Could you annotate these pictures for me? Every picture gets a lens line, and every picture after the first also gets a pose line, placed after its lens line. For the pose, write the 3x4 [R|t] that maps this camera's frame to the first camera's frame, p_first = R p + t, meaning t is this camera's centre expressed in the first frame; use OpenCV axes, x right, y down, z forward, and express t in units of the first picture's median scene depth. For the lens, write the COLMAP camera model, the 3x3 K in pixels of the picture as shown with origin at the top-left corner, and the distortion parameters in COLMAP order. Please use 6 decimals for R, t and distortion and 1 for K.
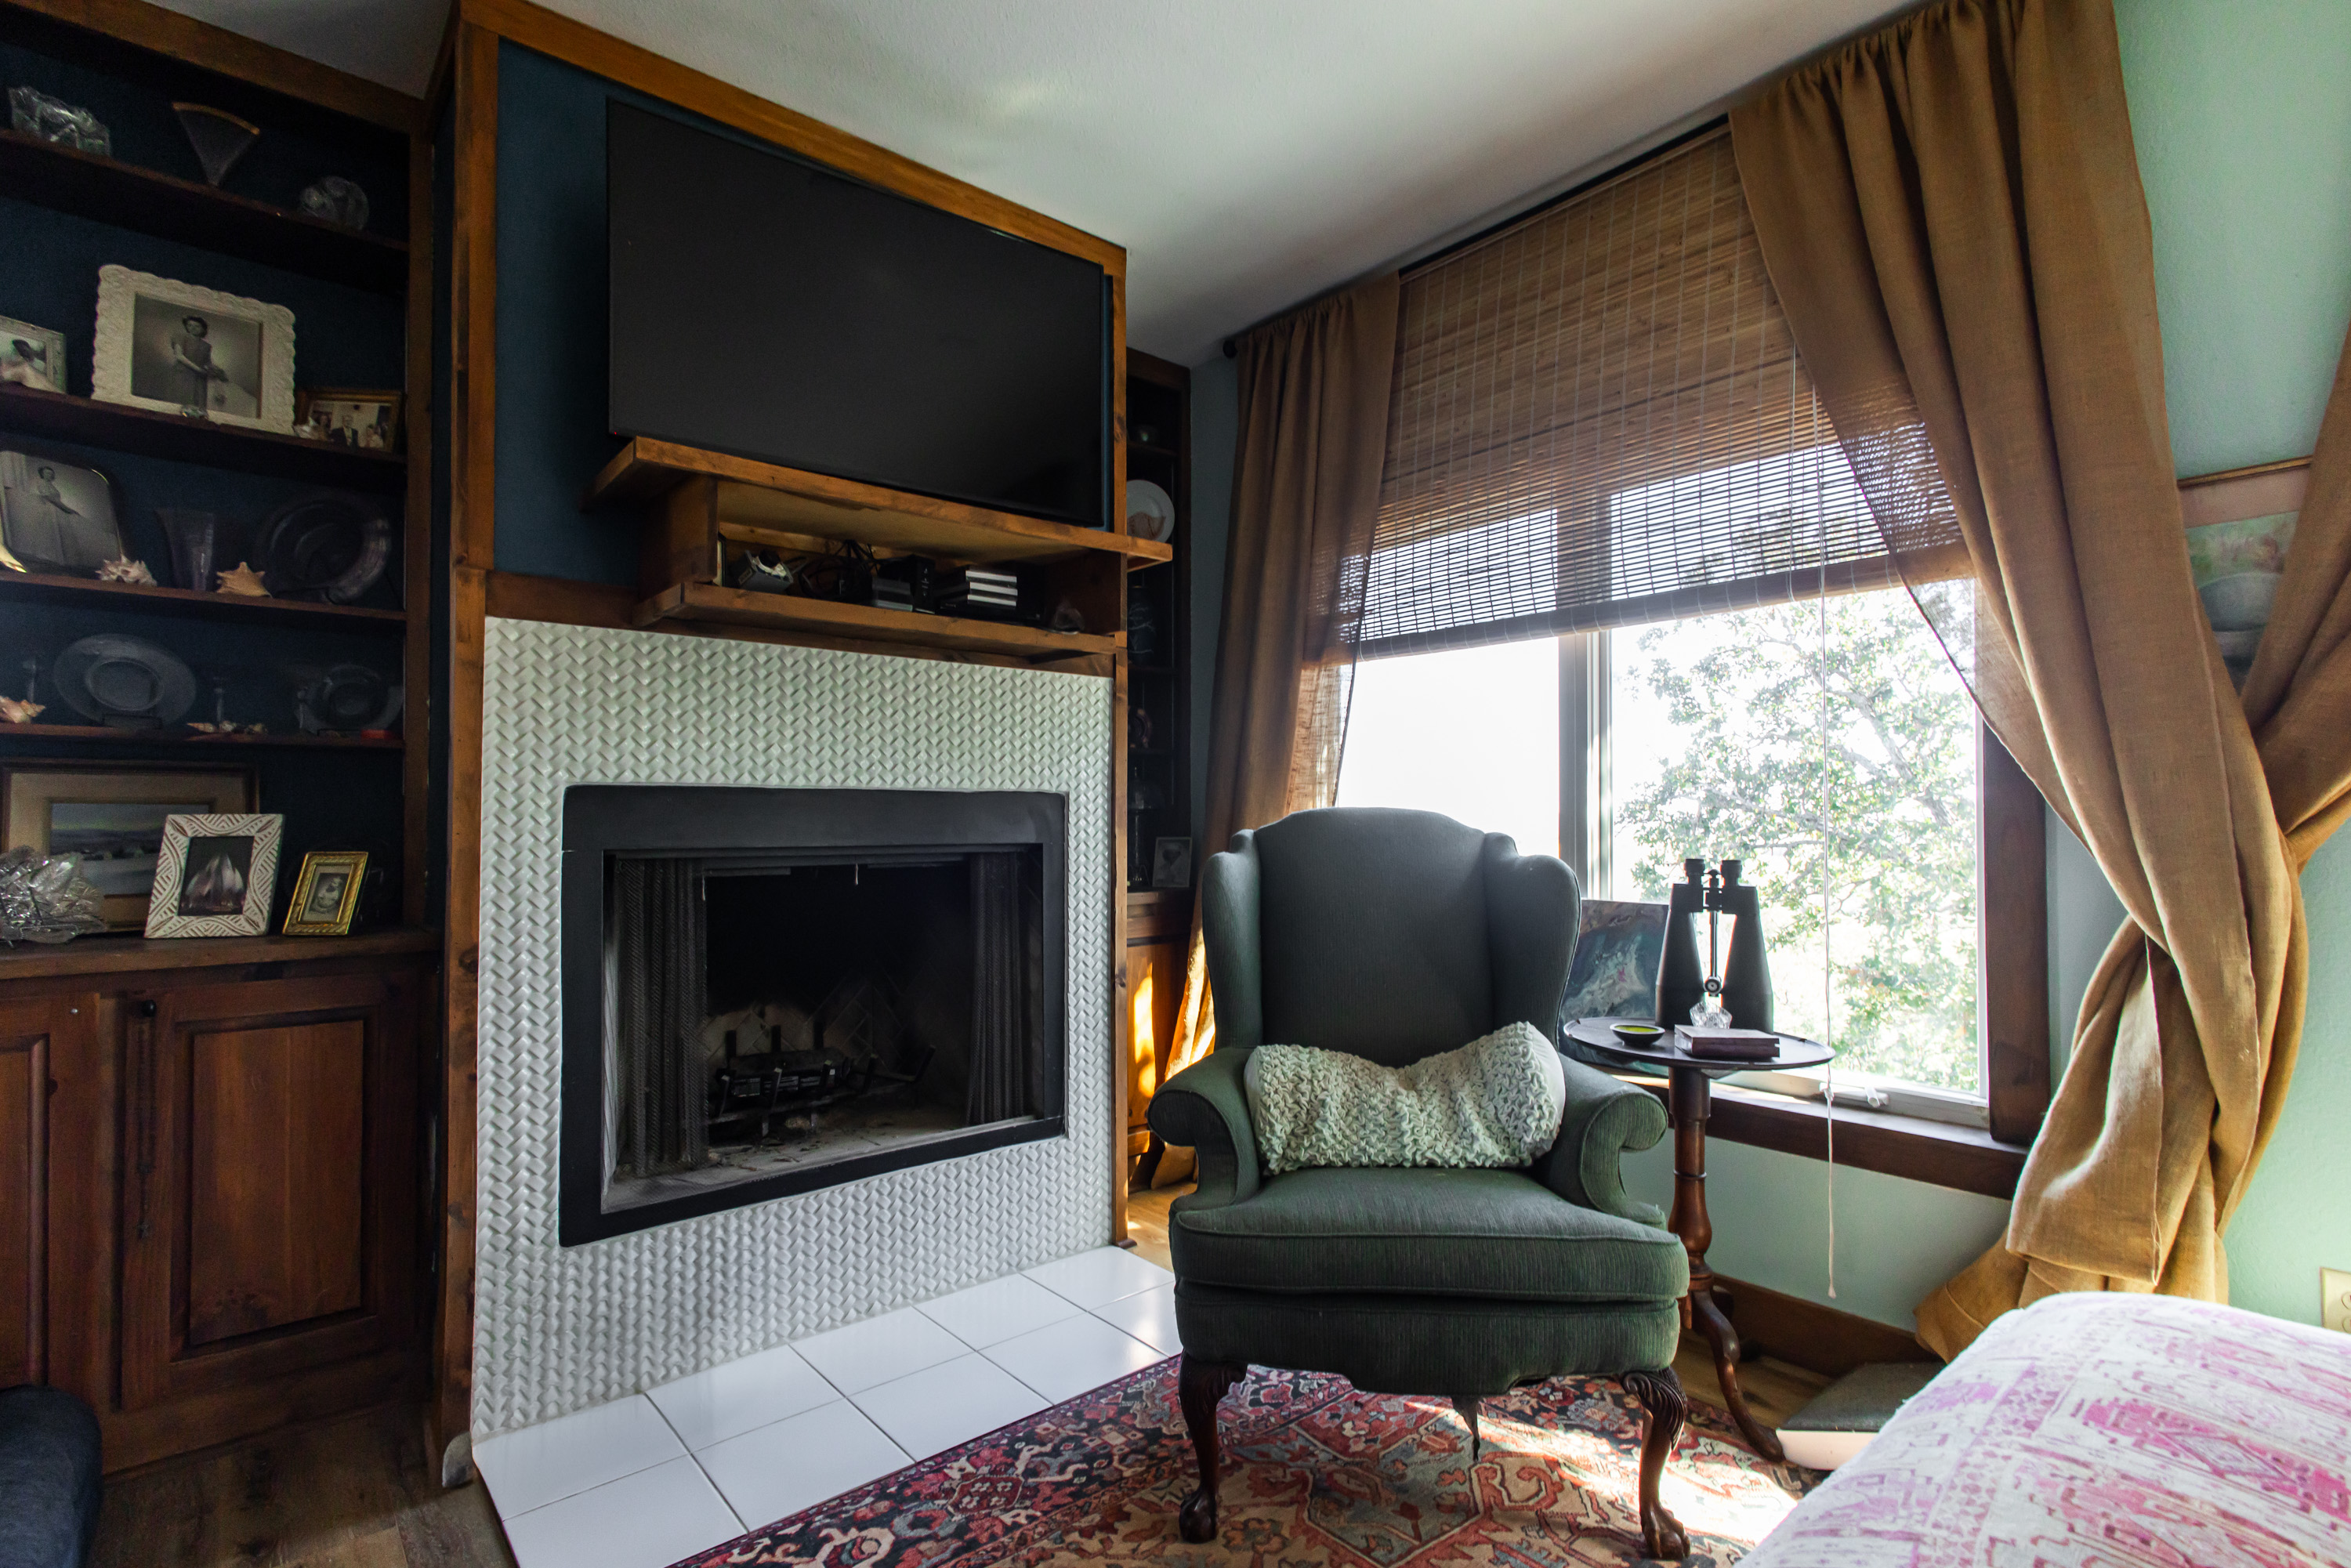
lens RADIAL K [[1111.2, 0, 1168.2], [0, 1111.2, 804.9], [0, 0, 1]] dist [0.001276, 0.004339]
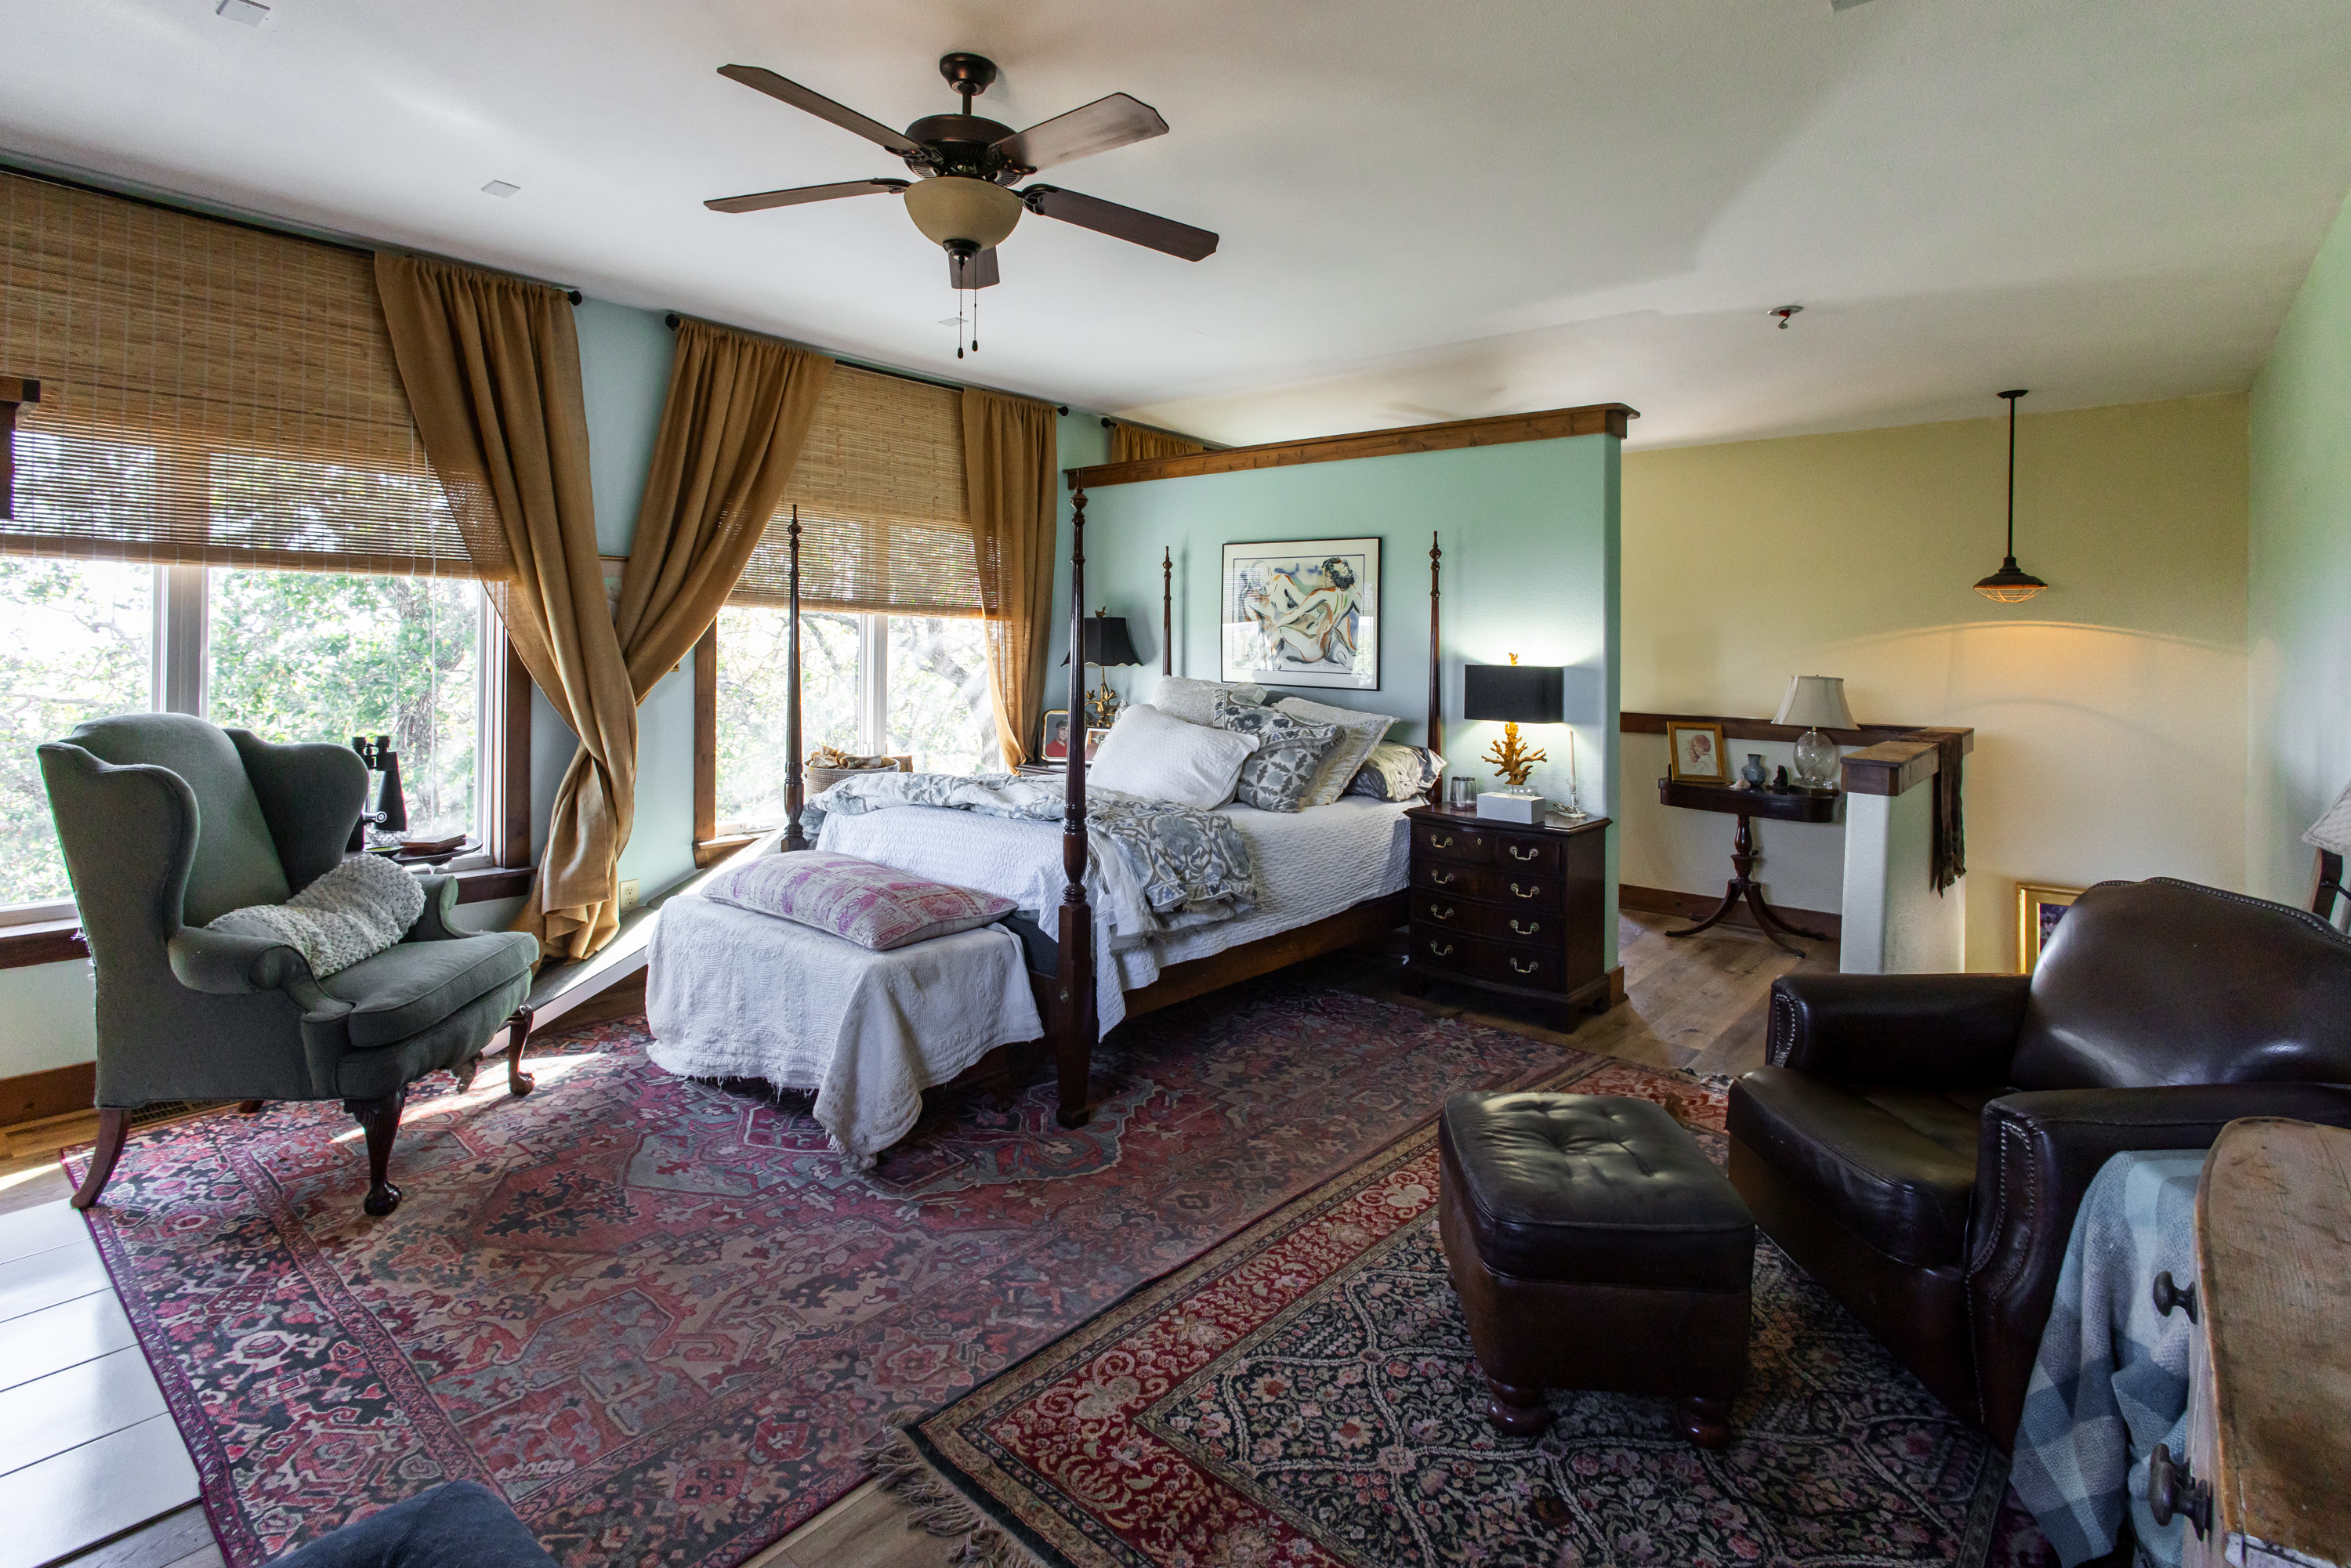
lens RADIAL K [[1111.2, 0, 1176.4], [0, 1111.2, 786.3], [0, 0, 1]] dist [0.001276, 0.004339]
pose [[-0.171176, -0.124416, 0.977353, -1.432575], [-0.029923, 0.992194, 0.121064, -0.121157], [-0.984786, -0.008523, -0.173562, 0.190288]]
